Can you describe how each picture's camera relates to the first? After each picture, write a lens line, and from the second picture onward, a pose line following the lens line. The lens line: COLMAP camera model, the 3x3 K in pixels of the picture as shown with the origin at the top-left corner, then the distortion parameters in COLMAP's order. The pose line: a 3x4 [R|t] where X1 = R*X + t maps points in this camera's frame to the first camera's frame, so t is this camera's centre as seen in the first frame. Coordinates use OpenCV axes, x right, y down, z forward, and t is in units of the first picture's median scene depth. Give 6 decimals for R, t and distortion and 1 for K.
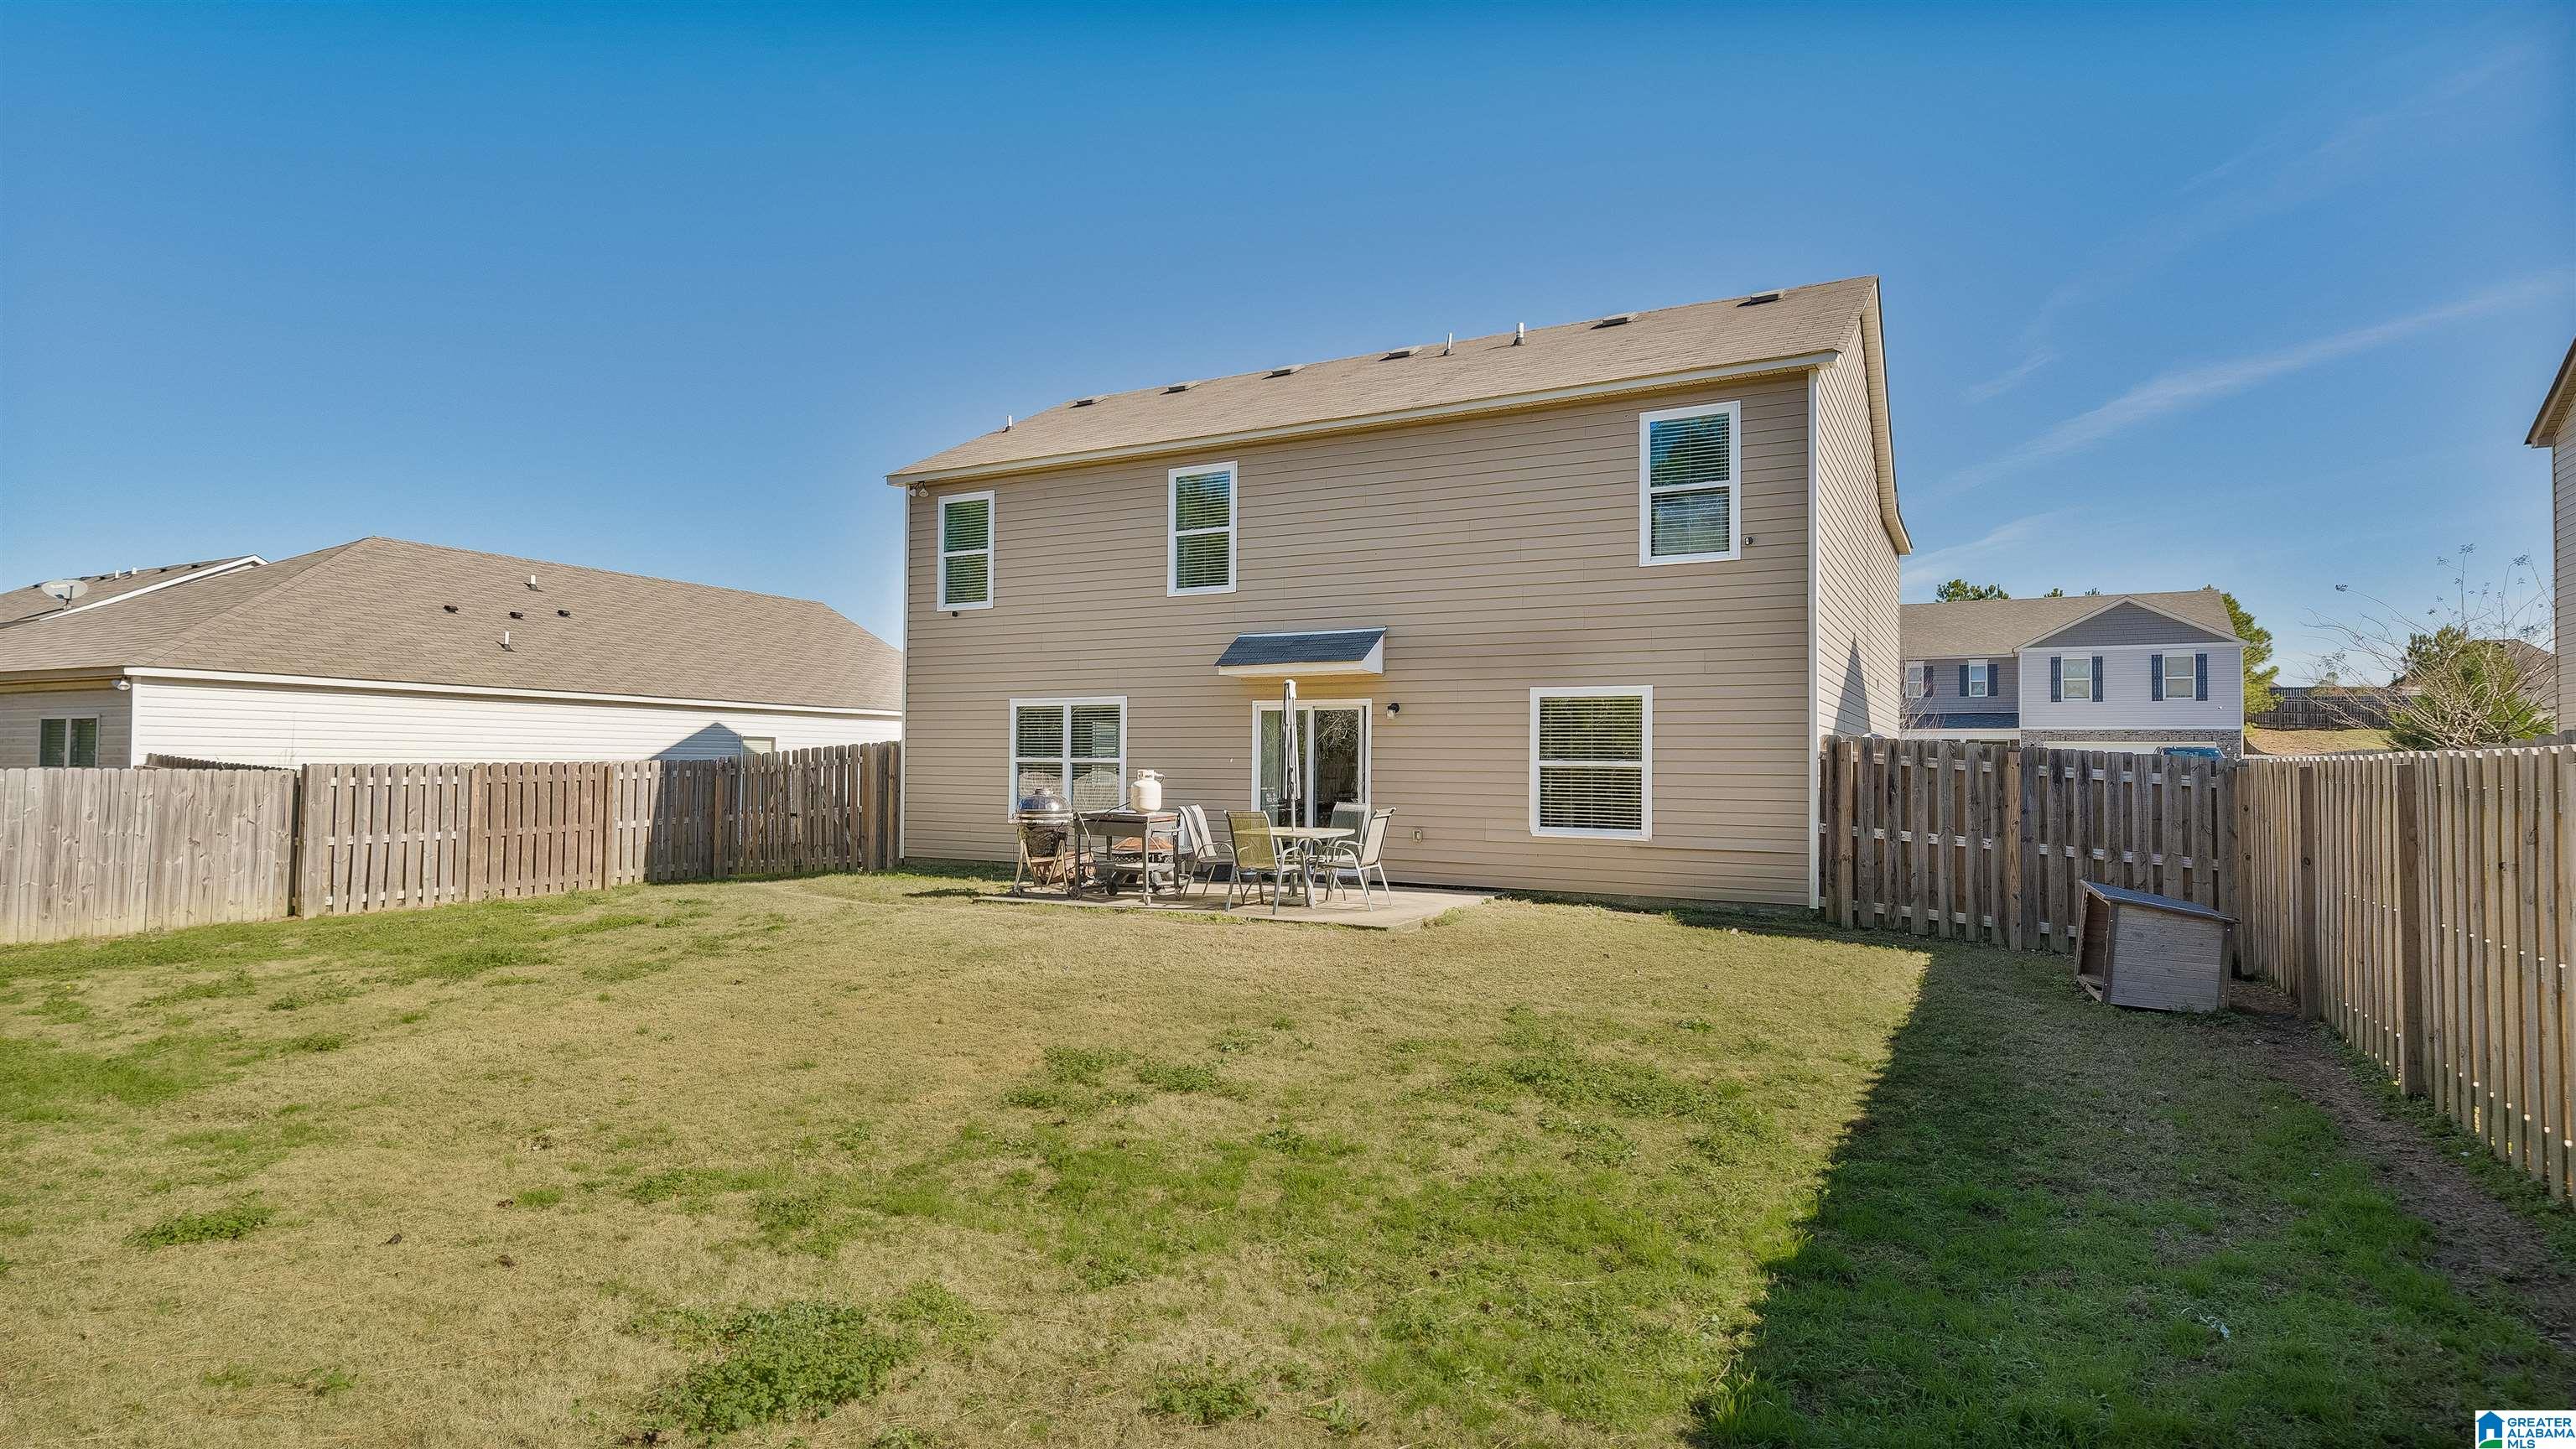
lens RADIAL K [[1320.5, 0, 1279.0], [0, 1320.5, 728.0], [0, 0, 1]] dist [0.016016, -0.003272]
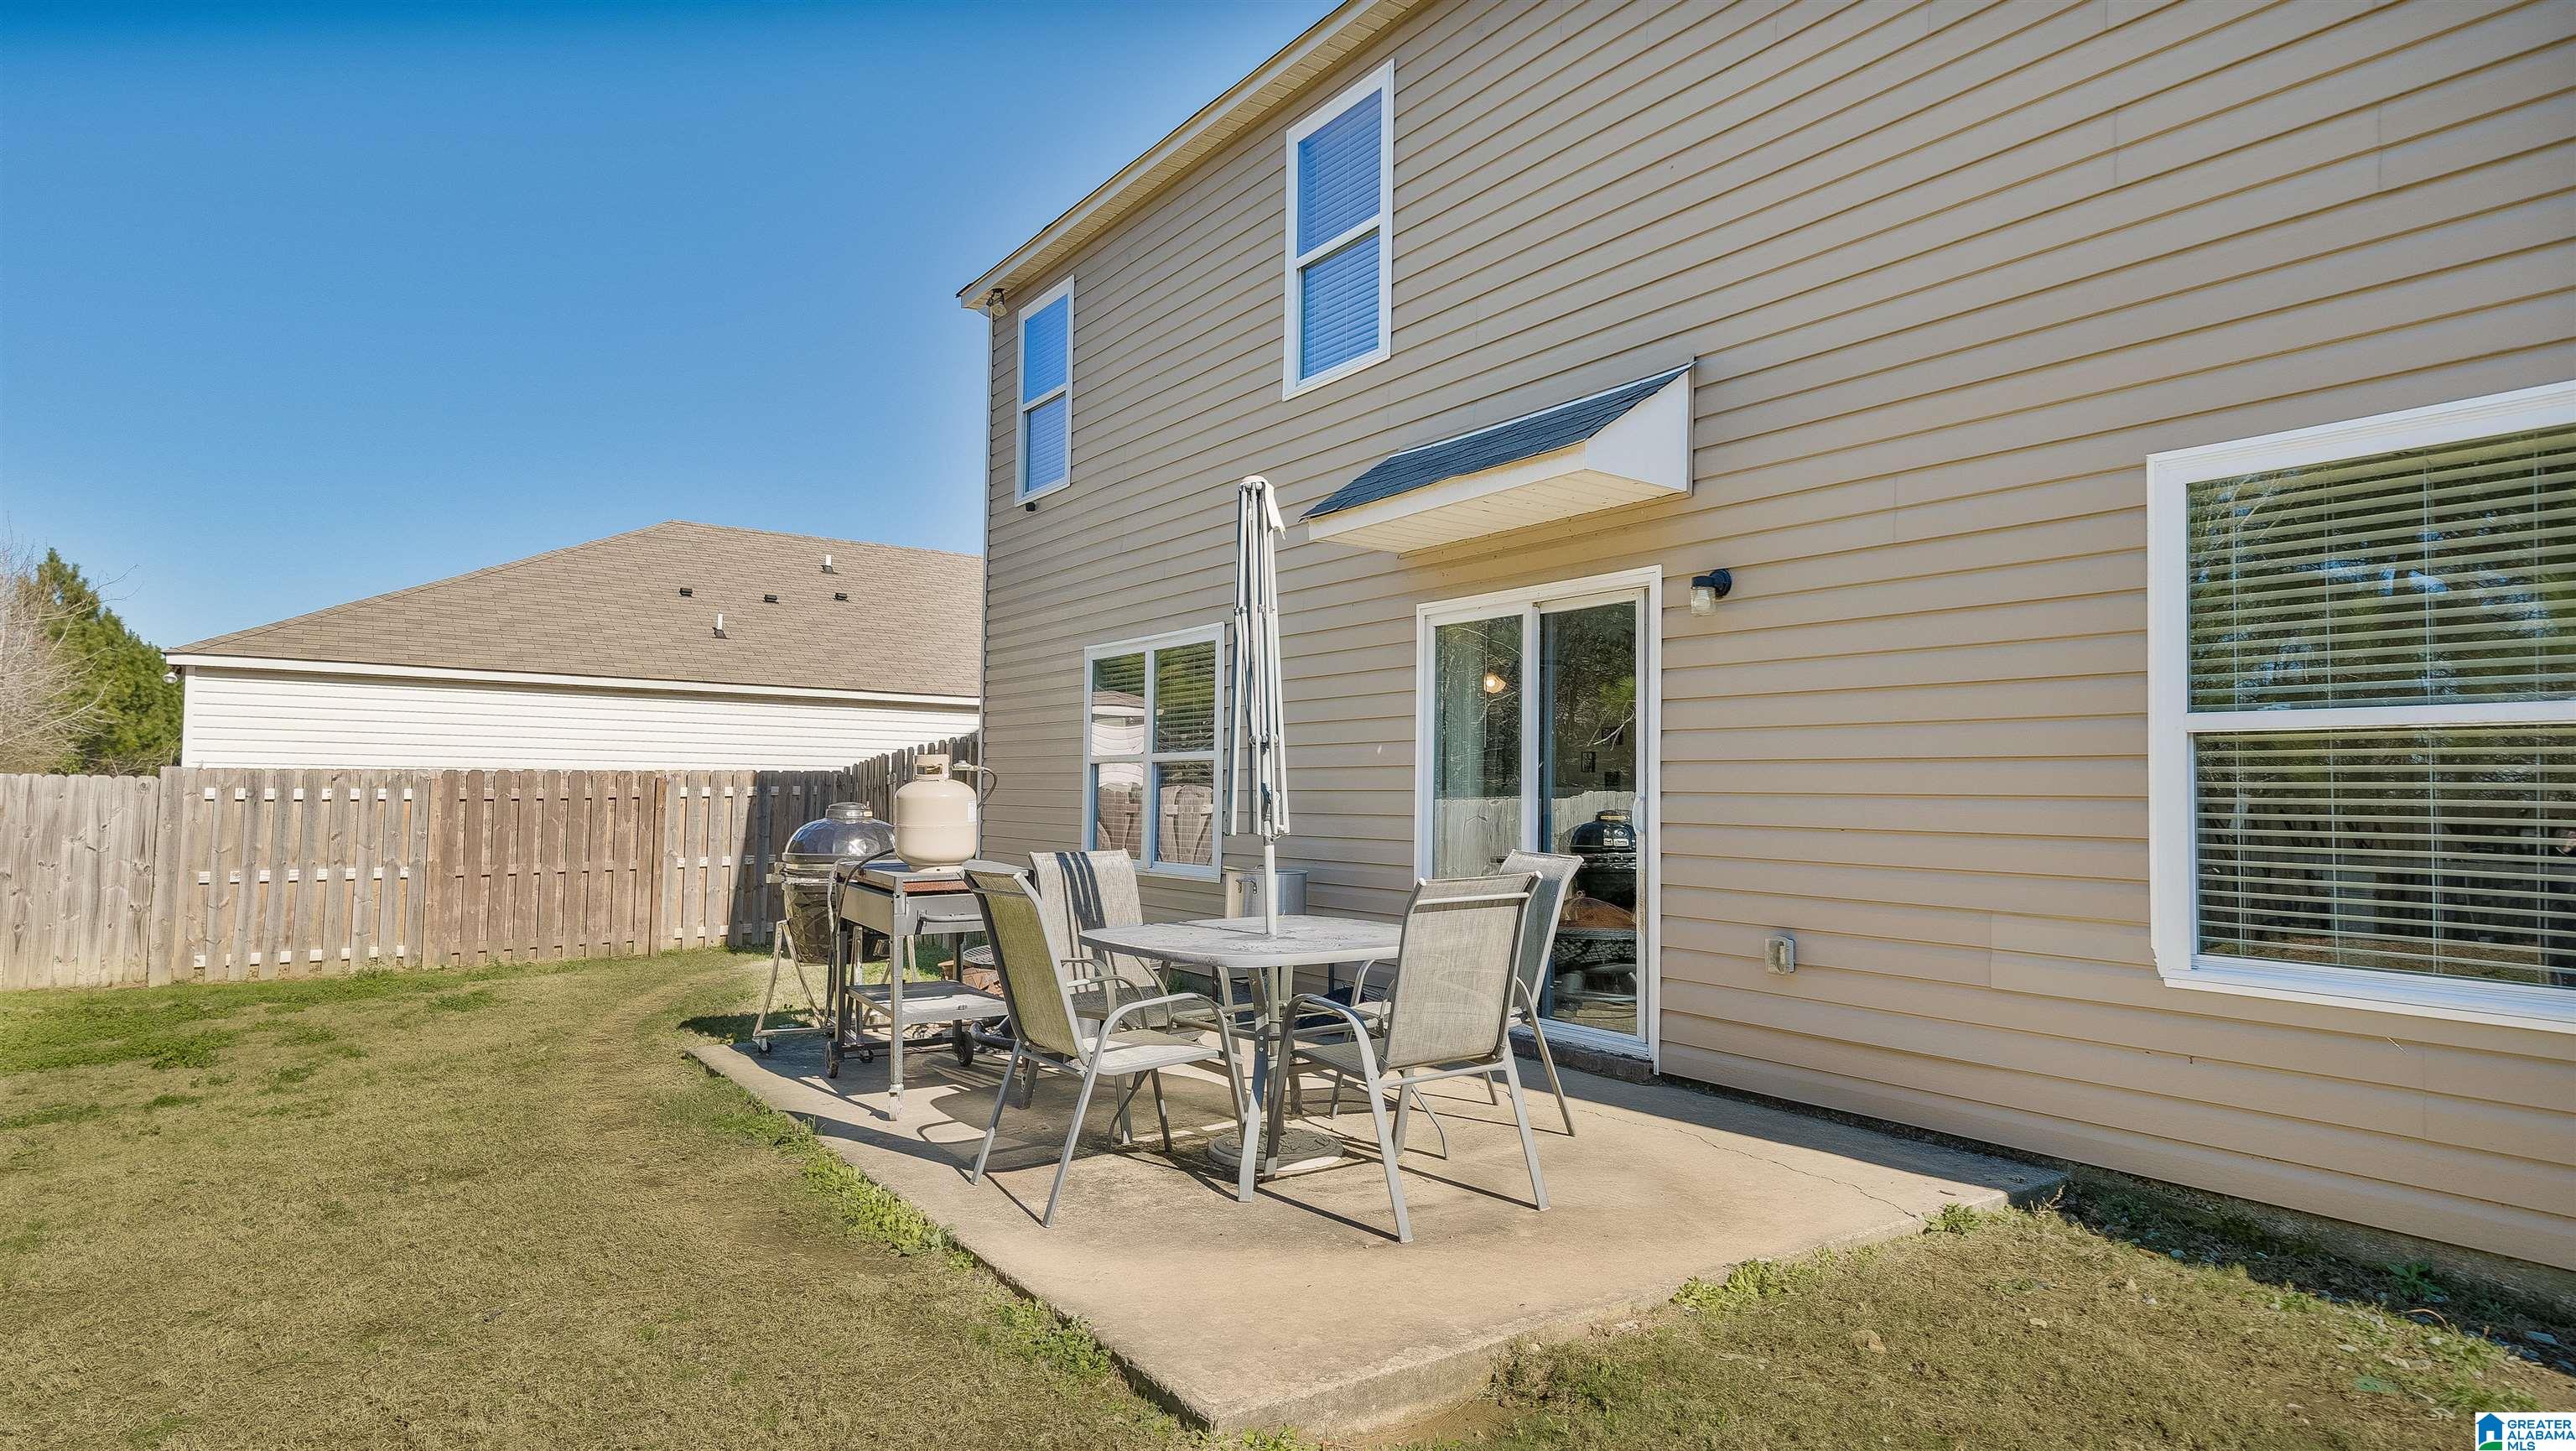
lens RADIAL K [[1376.3, 0, 1304.7], [0, 1376.3, 722.5], [0, 0, 1]] dist [0.007606, 0.003551]
pose [[0.881072, -0.023867, -0.472380, 0.155262], [0.008999, 0.999391, -0.033709, 0.031716], [0.472897, 0.025449, 0.880750, 0.599730]]
